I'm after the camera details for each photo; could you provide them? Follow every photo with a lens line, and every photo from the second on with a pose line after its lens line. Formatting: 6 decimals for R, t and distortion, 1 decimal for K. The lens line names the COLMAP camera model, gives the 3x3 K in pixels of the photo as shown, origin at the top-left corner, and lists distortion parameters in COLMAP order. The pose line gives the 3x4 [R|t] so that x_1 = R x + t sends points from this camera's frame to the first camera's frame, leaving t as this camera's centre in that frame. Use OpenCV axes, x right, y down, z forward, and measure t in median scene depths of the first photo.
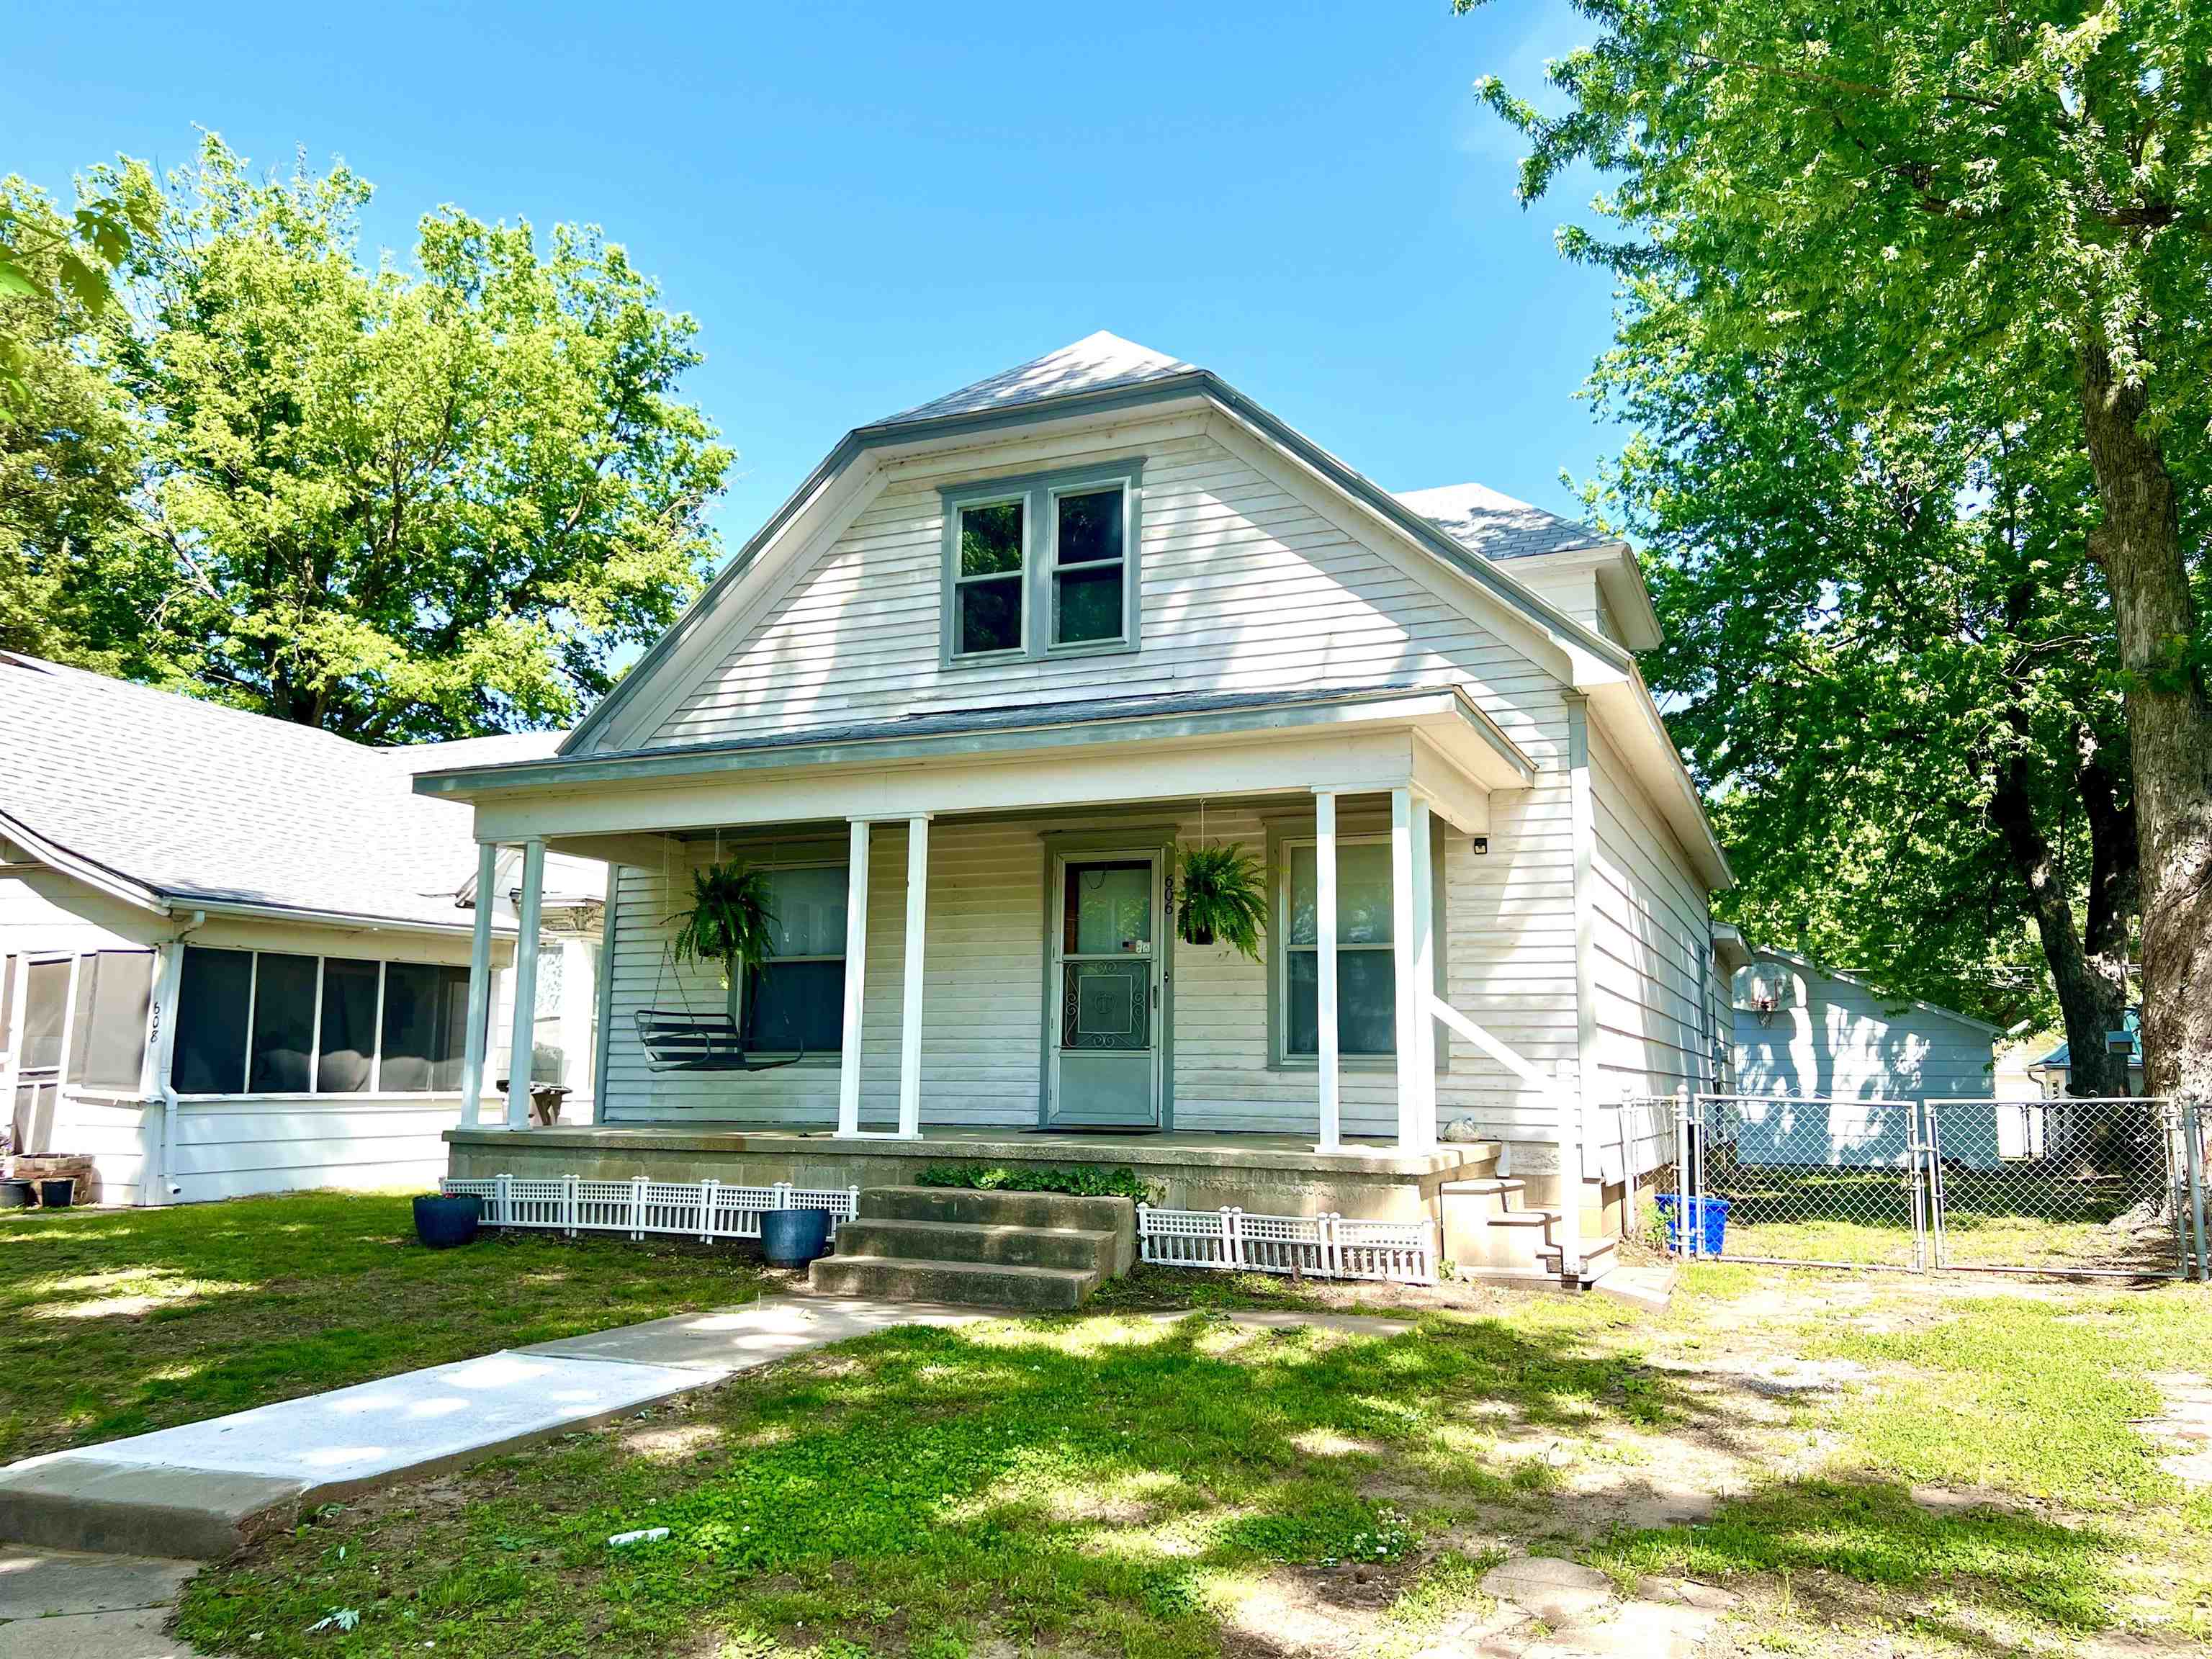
lens RADIAL K [[1655.3, 0, 1106.4], [0, 1655.3, 824.3], [0, 0, 1]] dist [0.042095, -0.051255]
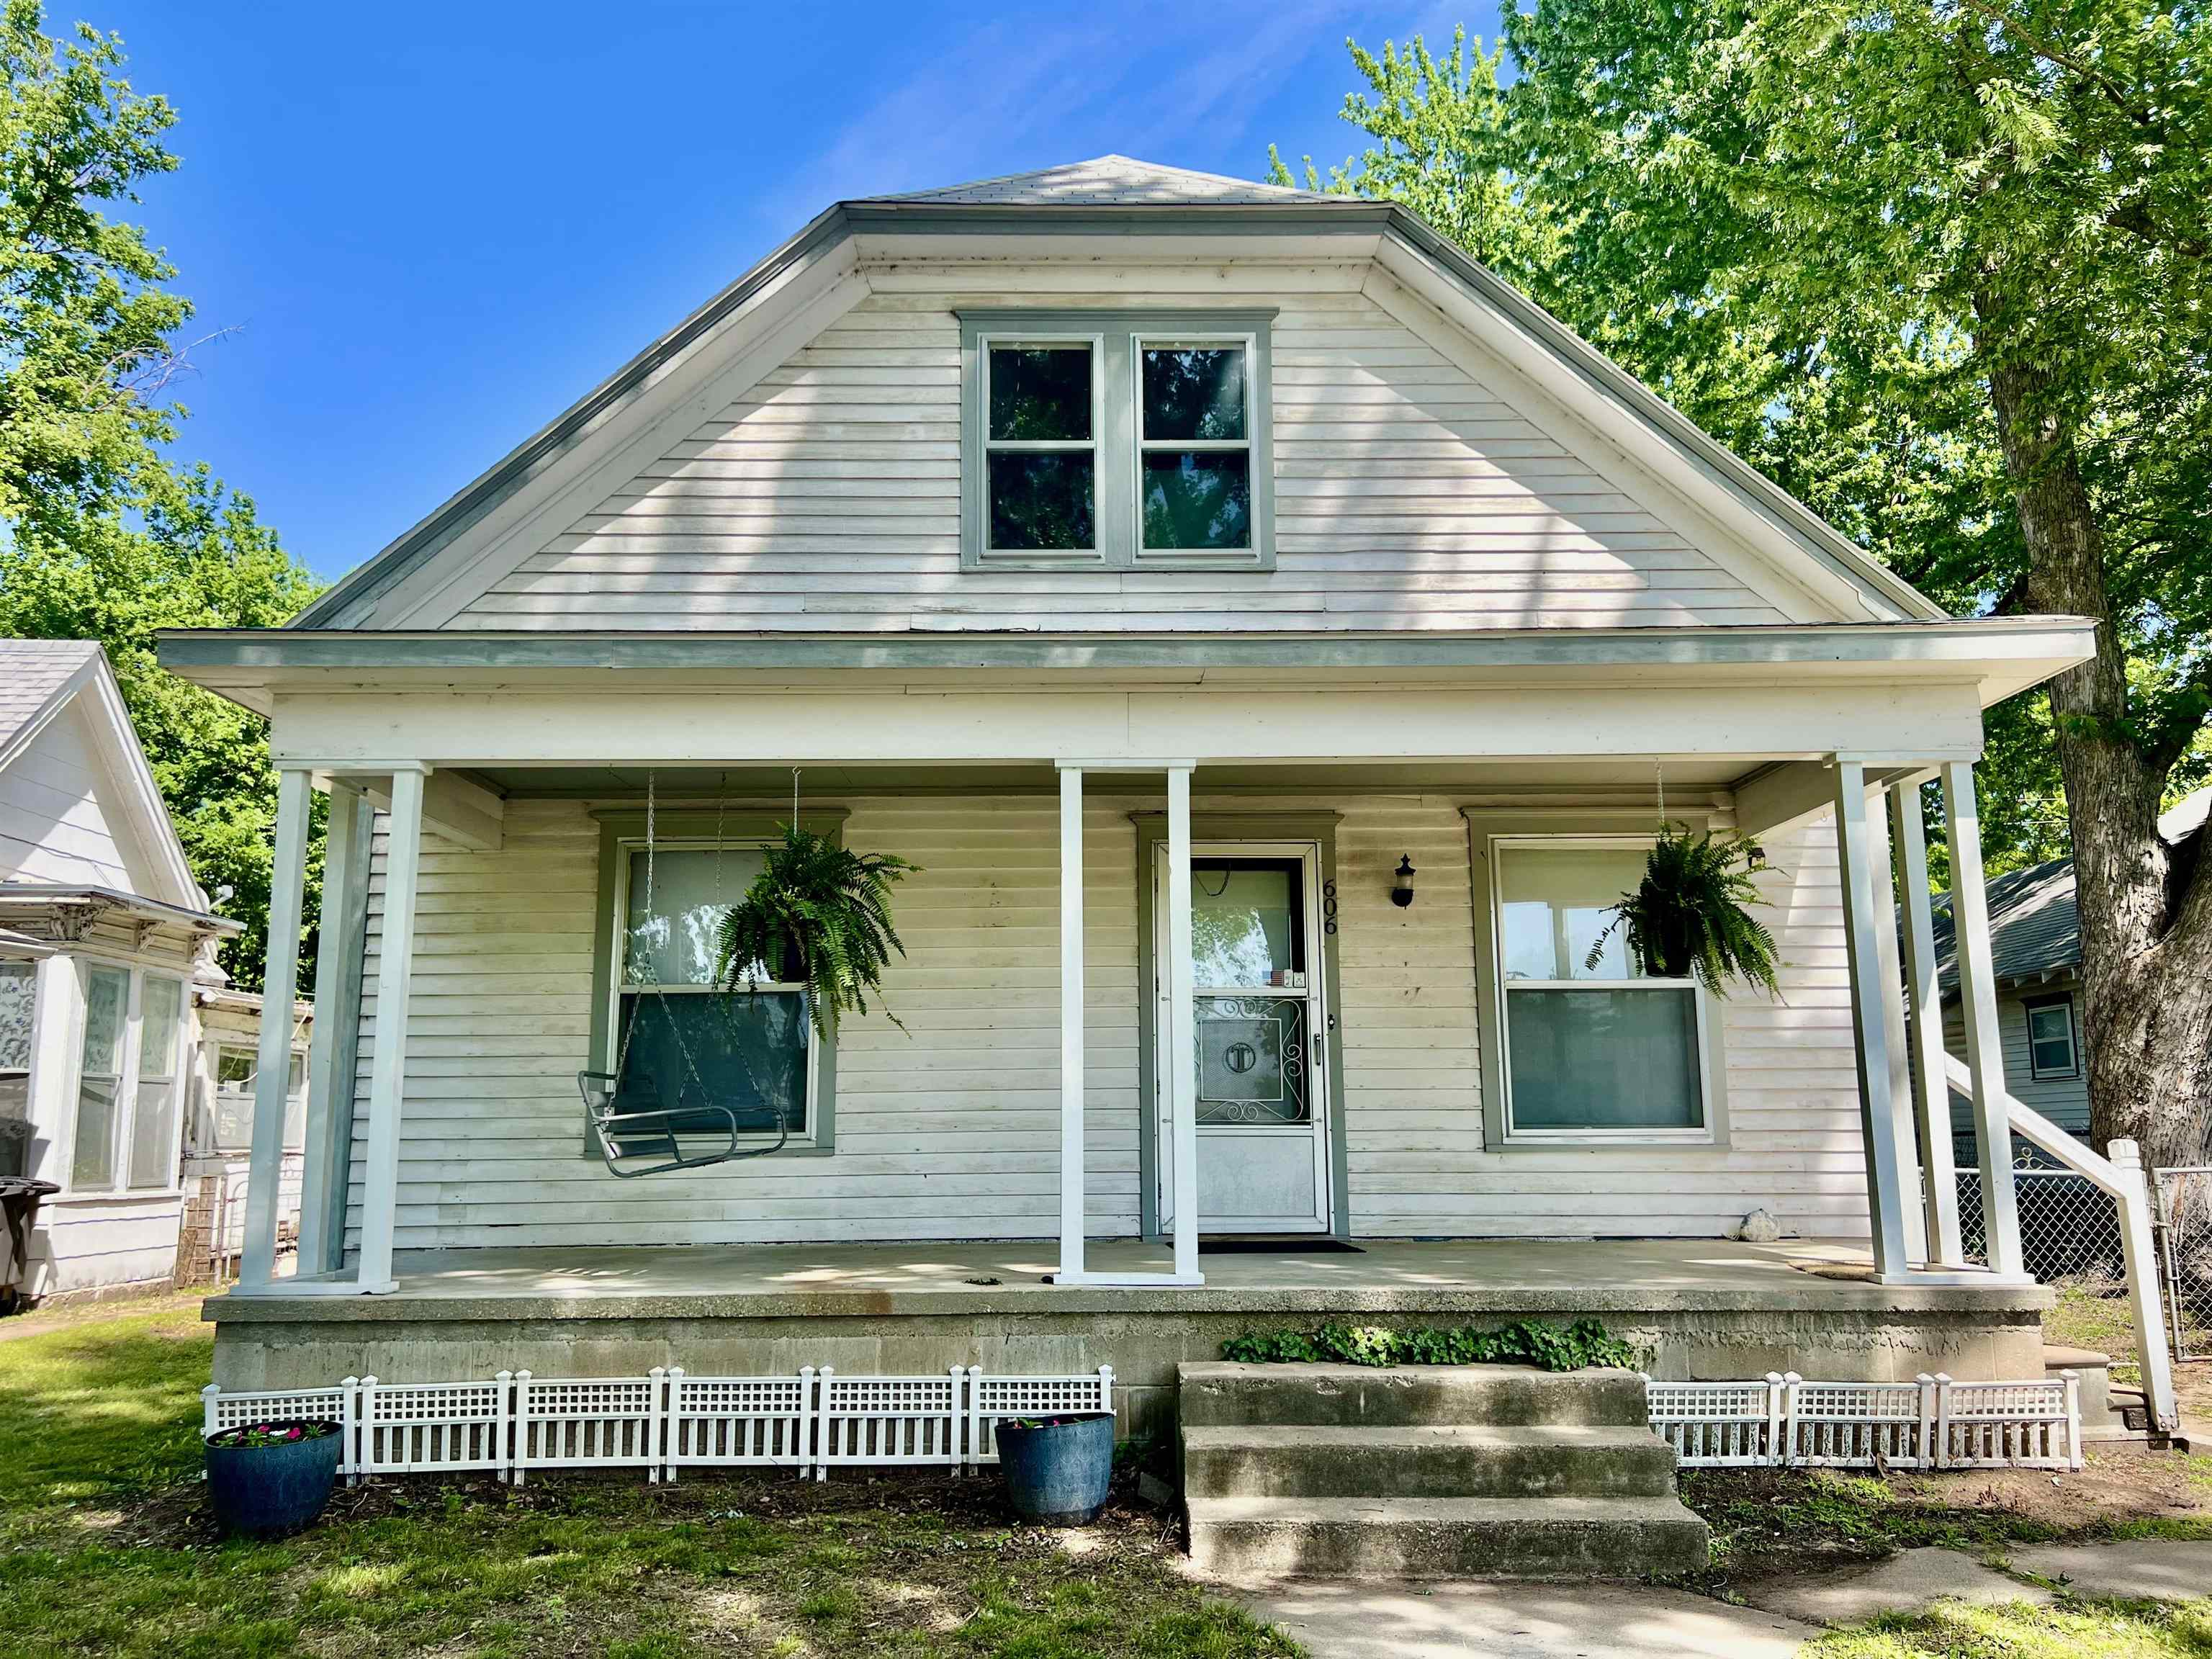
lens RADIAL K [[1655.3, 0, 1111.3], [0, 1655.3, 838.8], [0, 0, 1]] dist [0.042095, -0.051255]
pose [[0.912669, 0.053025, 0.405245, -0.333652], [-0.046614, 0.998583, -0.025680, 0.034523], [-0.406032, 0.004548, 0.913847, 0.366944]]
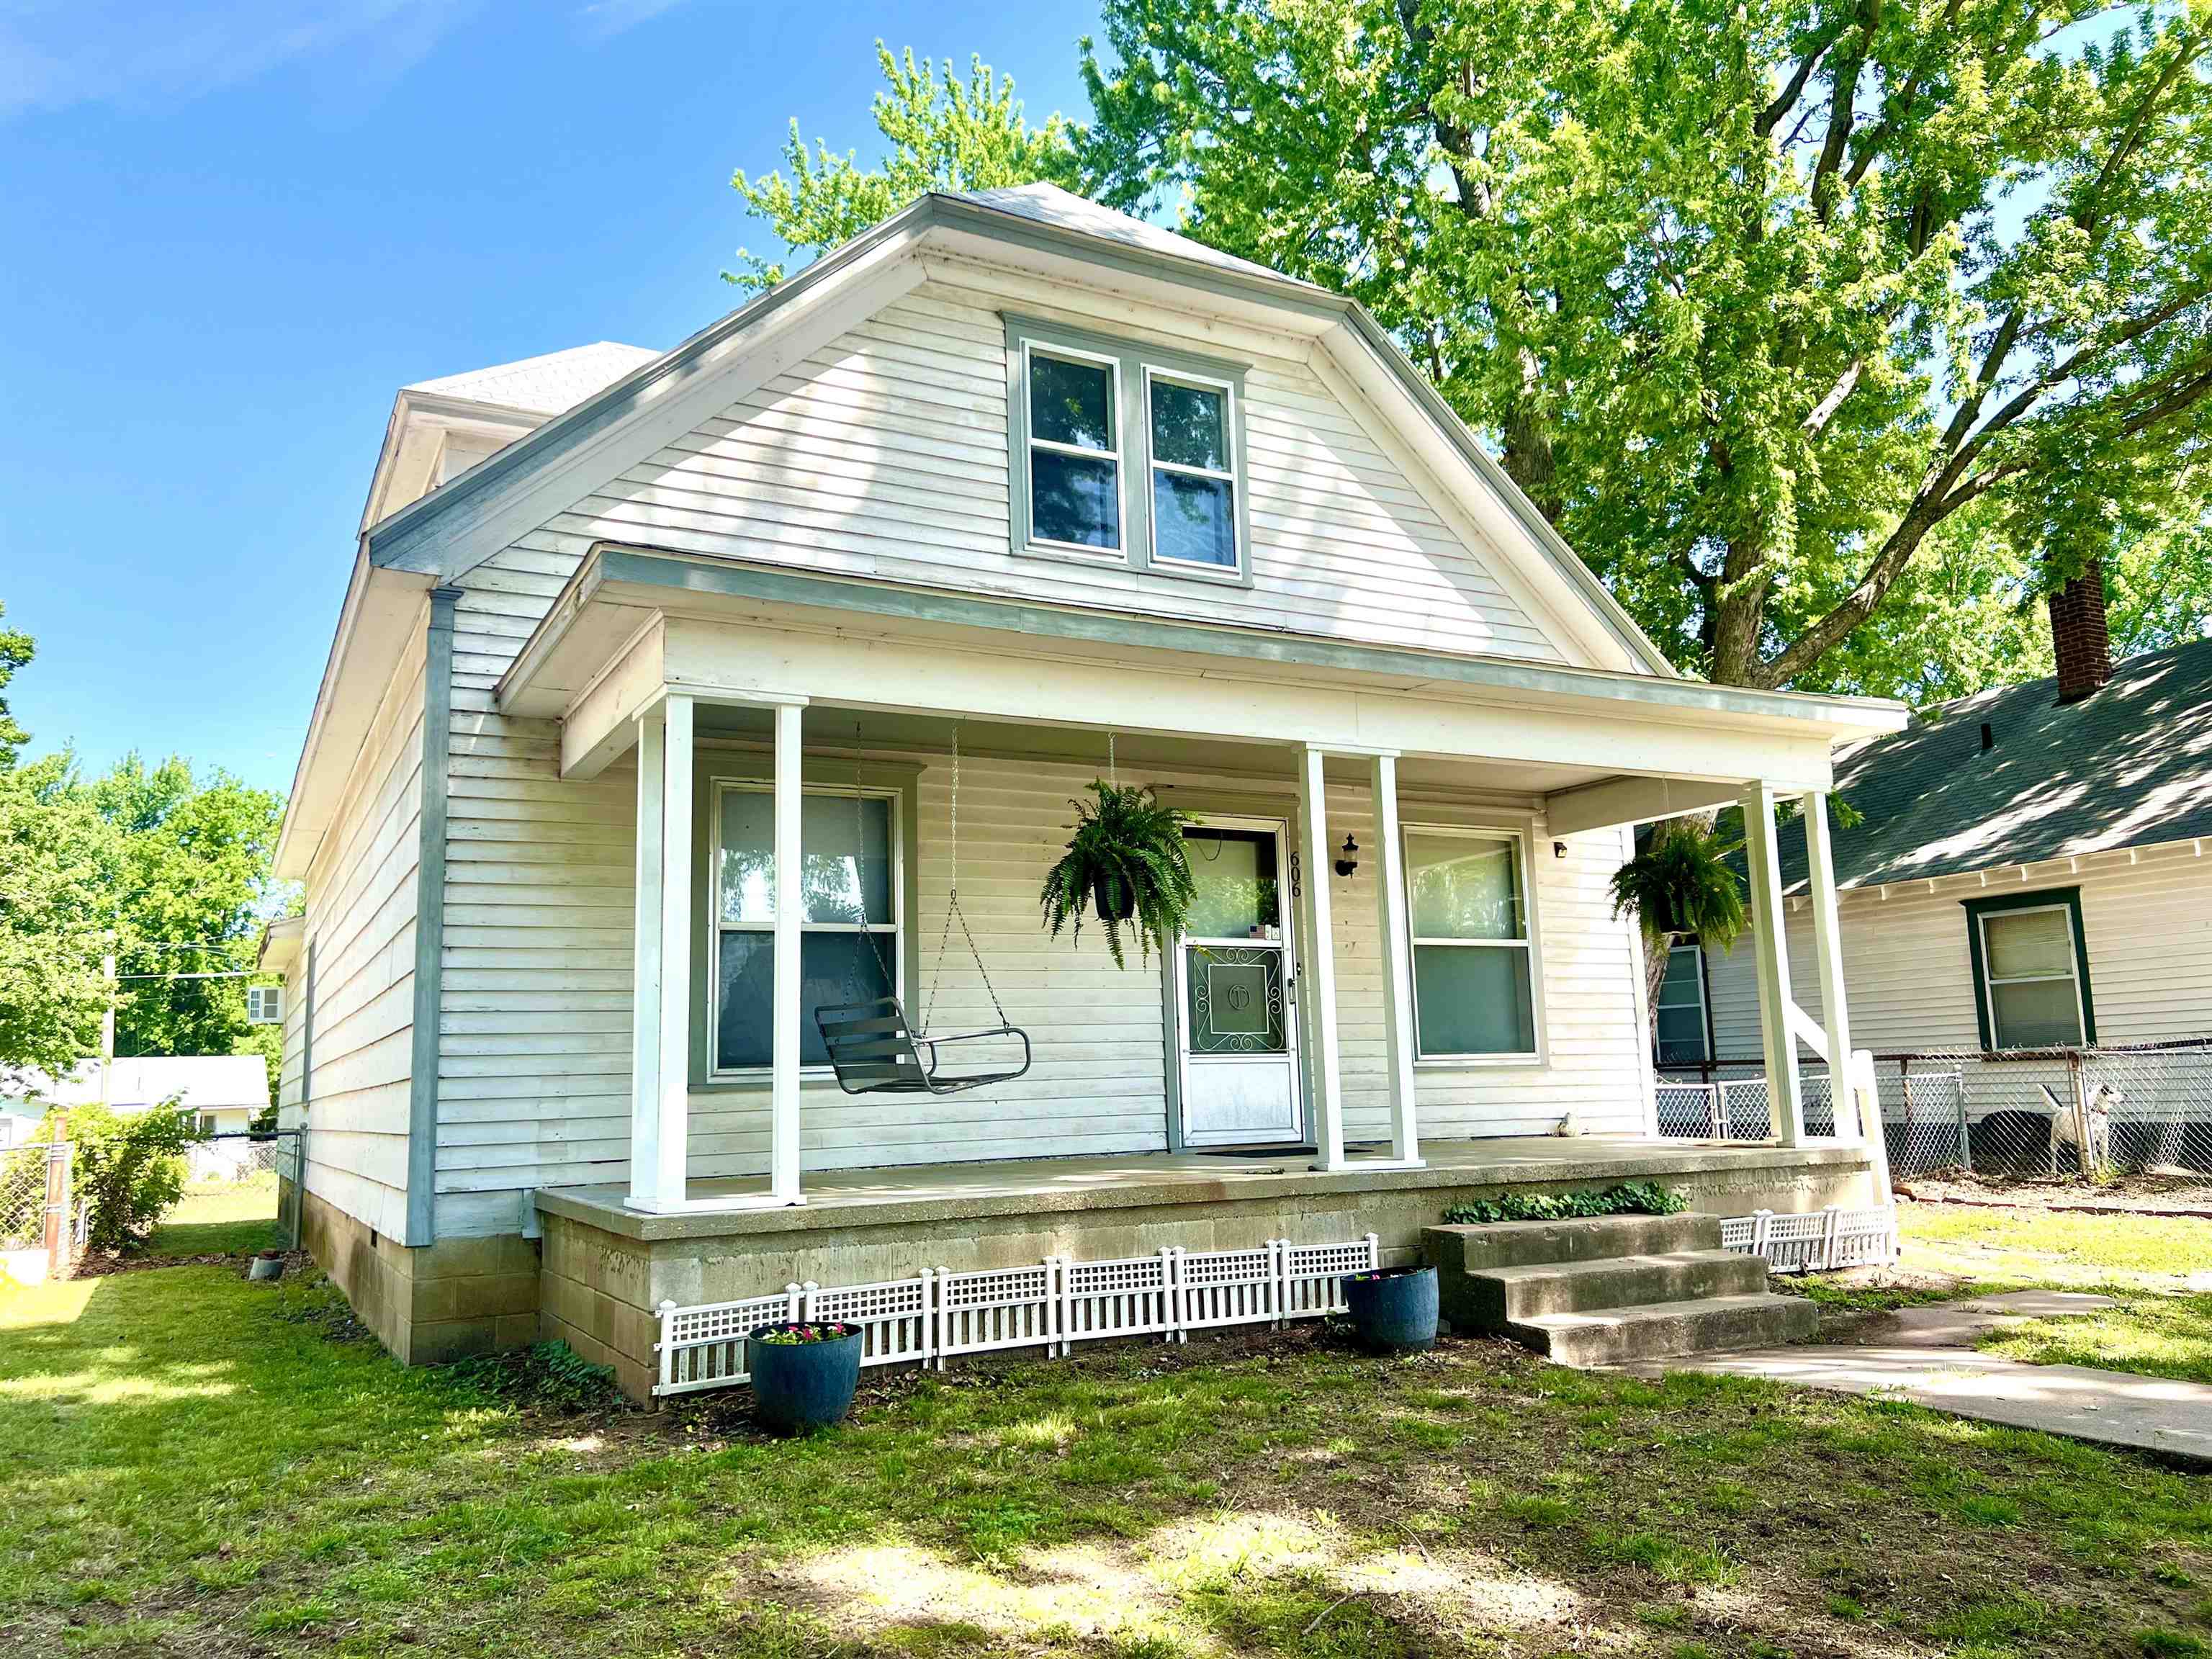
lens RADIAL K [[1655.3, 0, 1114.1], [0, 1655.3, 828.8], [0, 0, 1]] dist [0.042095, -0.051255]
pose [[0.617115, 0.093013, 0.781356, -0.684008], [-0.088130, 0.994911, -0.048830, 0.067595], [-0.781922, -0.038727, 0.622172, 0.517459]]
